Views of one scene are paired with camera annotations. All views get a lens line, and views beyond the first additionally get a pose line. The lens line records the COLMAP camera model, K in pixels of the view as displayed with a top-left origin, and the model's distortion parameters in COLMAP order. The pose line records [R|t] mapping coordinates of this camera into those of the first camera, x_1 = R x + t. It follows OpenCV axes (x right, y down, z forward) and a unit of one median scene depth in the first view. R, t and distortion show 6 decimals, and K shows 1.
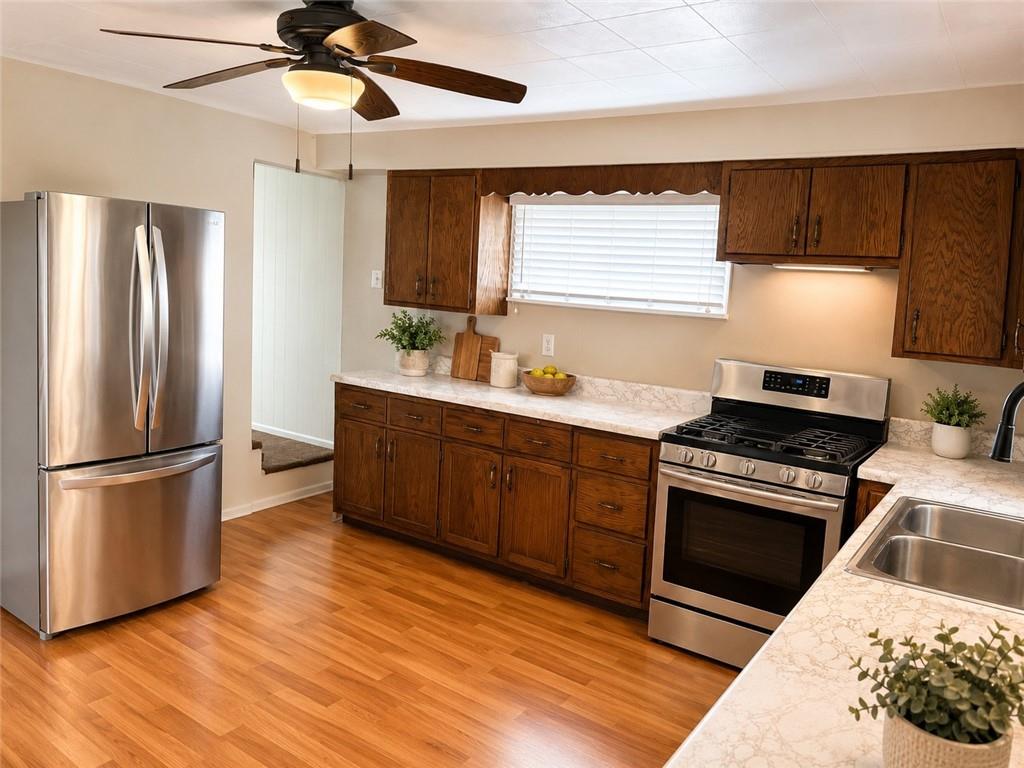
lens RADIAL K [[762.3, 0, 512.0], [0, 762.3, 384.0], [0, 0, 1]] dist [0.002396, 0.000142]
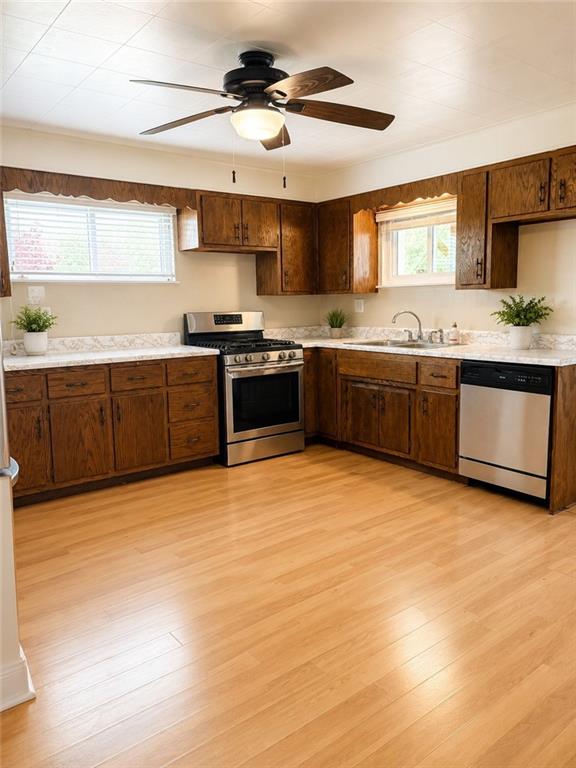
lens RADIAL K [[571.8, 0, 288.0], [0, 571.8, 384.0], [0, 0, 1]] dist [0.002396, 0.000142]
pose [[0.286163, -0.202479, 0.936543, -0.968003], [0.143377, 0.975462, 0.167084, -0.054146], [-0.947393, 0.086466, 0.308172, 0.445828]]
